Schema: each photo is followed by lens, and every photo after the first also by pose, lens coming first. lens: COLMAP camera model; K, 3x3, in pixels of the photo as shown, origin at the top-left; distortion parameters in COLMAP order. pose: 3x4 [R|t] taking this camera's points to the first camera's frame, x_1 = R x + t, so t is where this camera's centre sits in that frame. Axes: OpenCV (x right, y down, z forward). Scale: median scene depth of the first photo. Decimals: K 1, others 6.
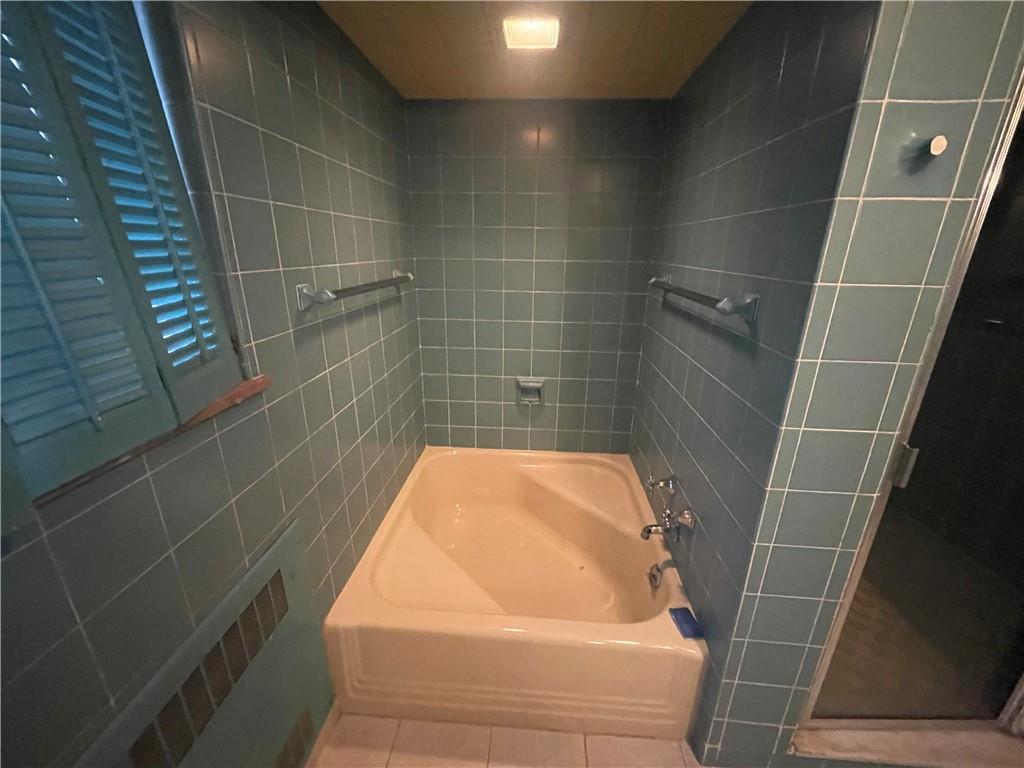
lens RADIAL K [[410.6, 0, 515.1], [0, 410.6, 381.8], [0, 0, 1]] dist [0.000019, 0.000136]
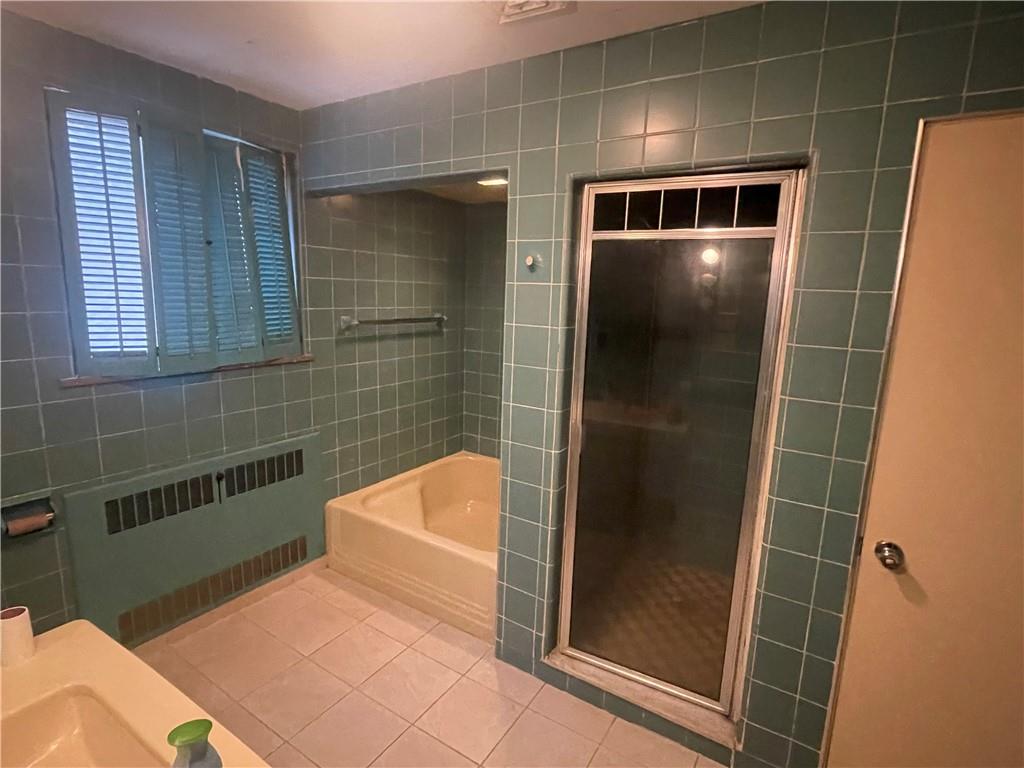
lens RADIAL K [[526.2, 0, 513.2], [0, 526.2, 385.1], [0, 0, 1]] dist [0.000027, -0.000486]
pose [[0.873713, 0.105251, -0.474919, 1.484015], [-0.173483, 0.979533, -0.102075, 0.214949], [0.454455, 0.171575, 0.874090, -0.825063]]
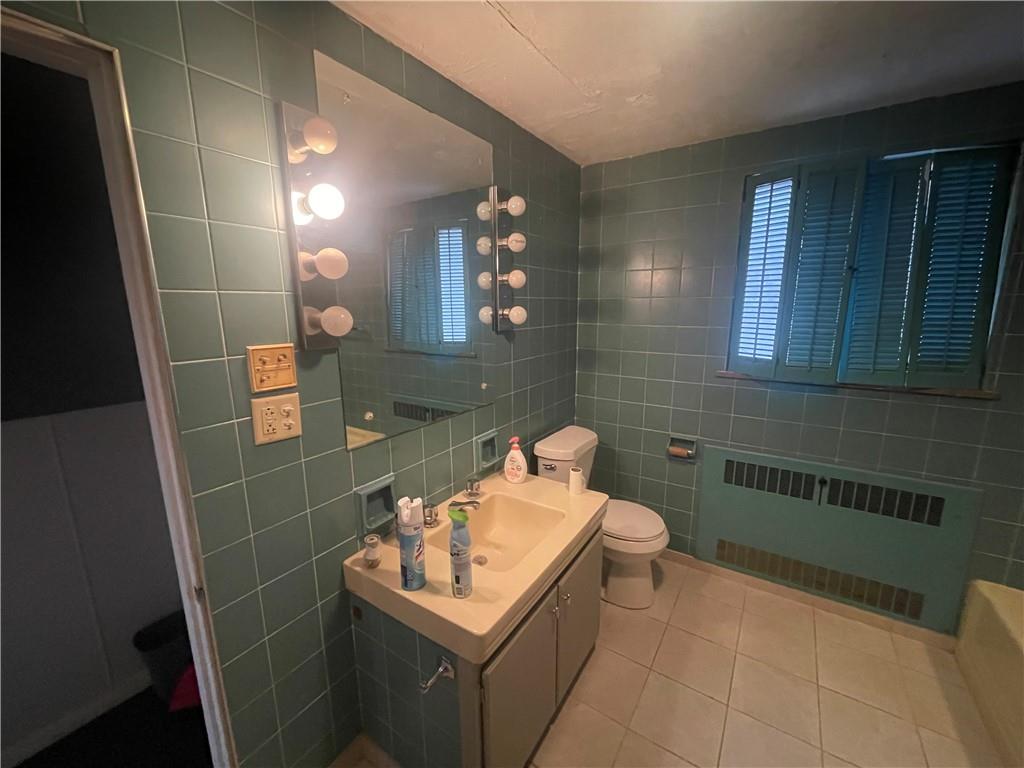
lens RADIAL K [[410.6, 0, 514.9], [0, 410.6, 385.7], [0, 0, 1]] dist [0.000019, 0.000136]
pose [[-0.493575, 0.153837, -0.855989, 1.649348], [-0.273292, 0.906940, 0.320578, -0.036838], [0.825648, 0.392165, -0.405601, 0.022483]]
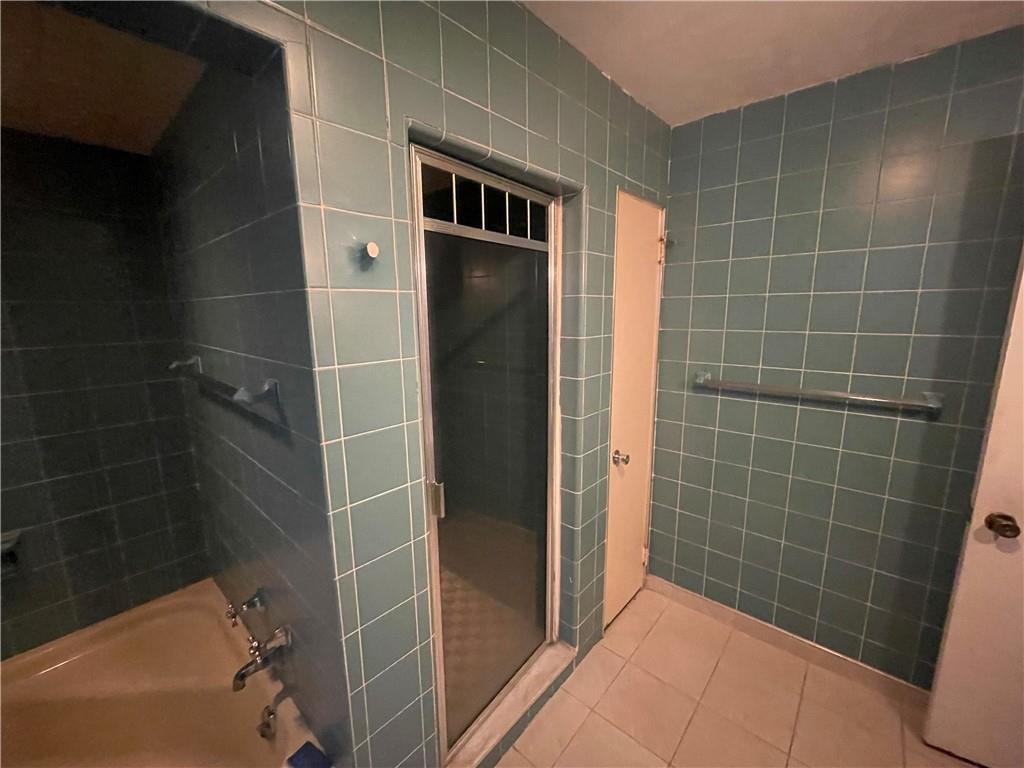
lens RADIAL K [[410.6, 0, 505.3], [0, 410.6, 380.2], [0, 0, 1]] dist [0.000019, 0.000136]
pose [[0.624763, -0.155513, 0.765171, 0.200176], [0.261069, 0.965170, -0.017003, -0.058208], [-0.735876, 0.210385, 0.643603, 0.014133]]
